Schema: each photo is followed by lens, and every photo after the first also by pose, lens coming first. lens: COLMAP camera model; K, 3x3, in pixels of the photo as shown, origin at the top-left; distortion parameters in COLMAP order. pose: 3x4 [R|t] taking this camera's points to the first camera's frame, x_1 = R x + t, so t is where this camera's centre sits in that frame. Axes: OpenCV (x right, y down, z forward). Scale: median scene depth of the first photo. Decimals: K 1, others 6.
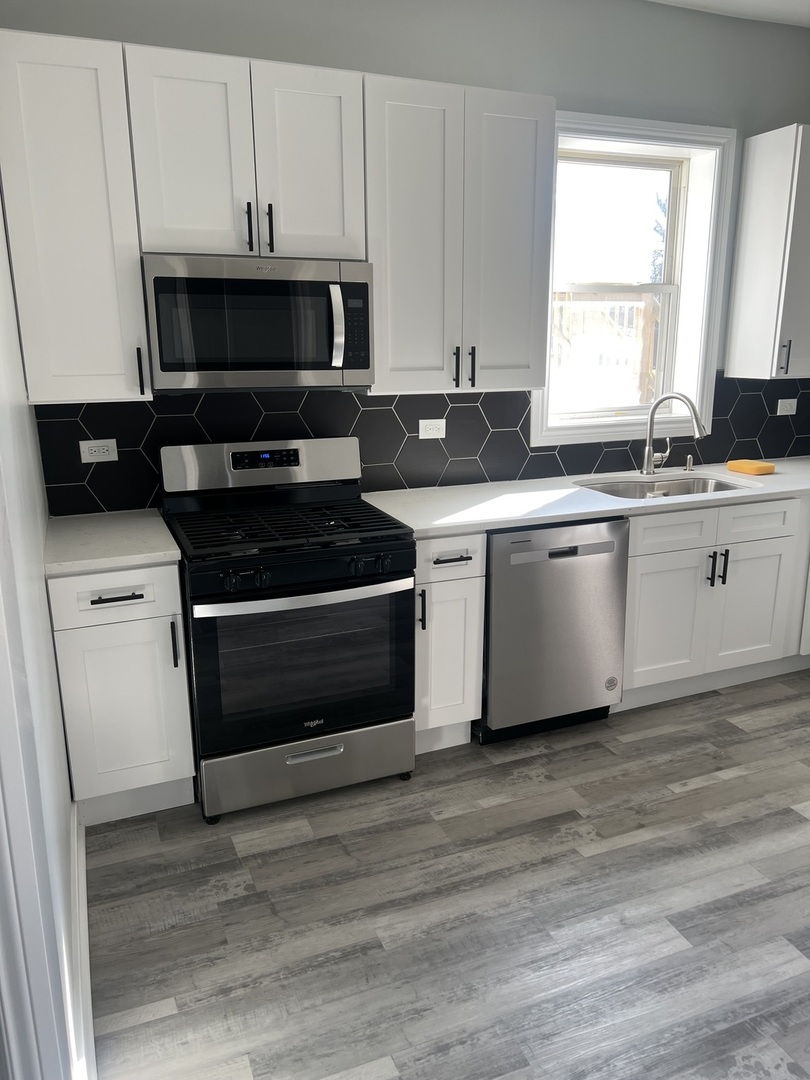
lens RADIAL K [[808.7, 0, 404.8], [0, 808.7, 537.7], [0, 0, 1]] dist [0.014257, -0.025332]
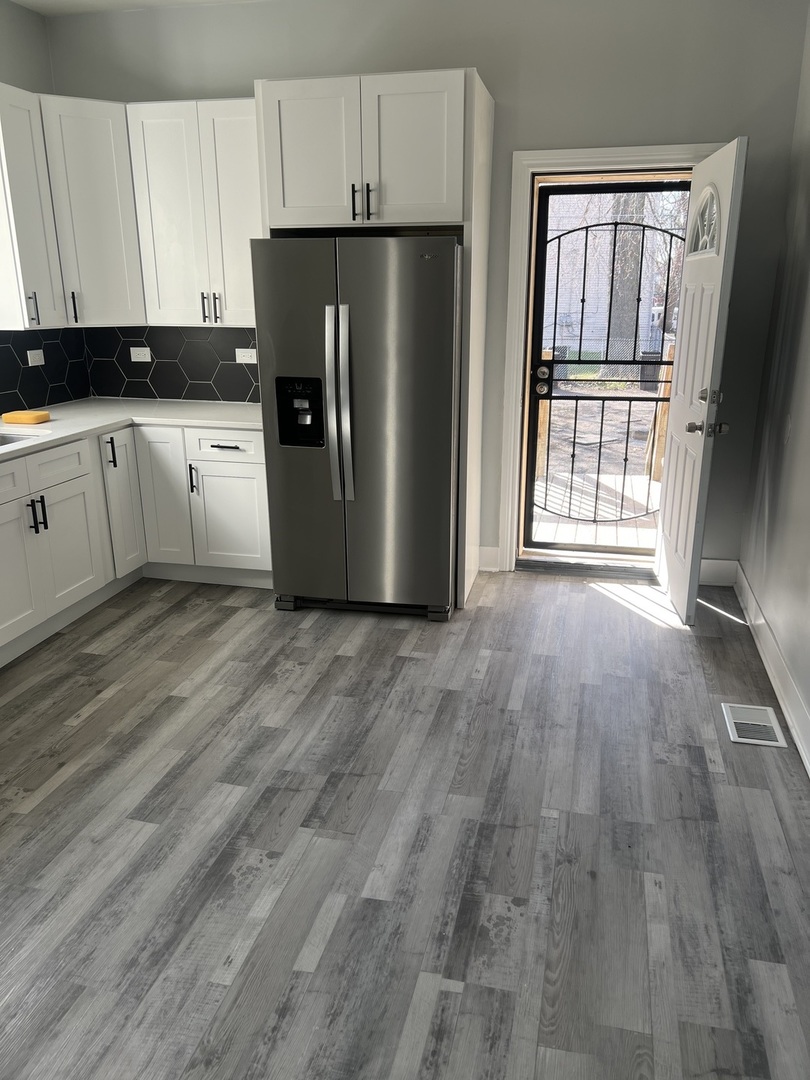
lens RADIAL K [[808.7, 0, 408.3], [0, 808.7, 542.9], [0, 0, 1]] dist [0.014257, -0.025332]
pose [[0.587298, -0.237727, 0.773671, -0.158070], [0.195914, 0.969221, 0.149094, 0.011336], [-0.785302, 0.064010, 0.615795, -0.004756]]
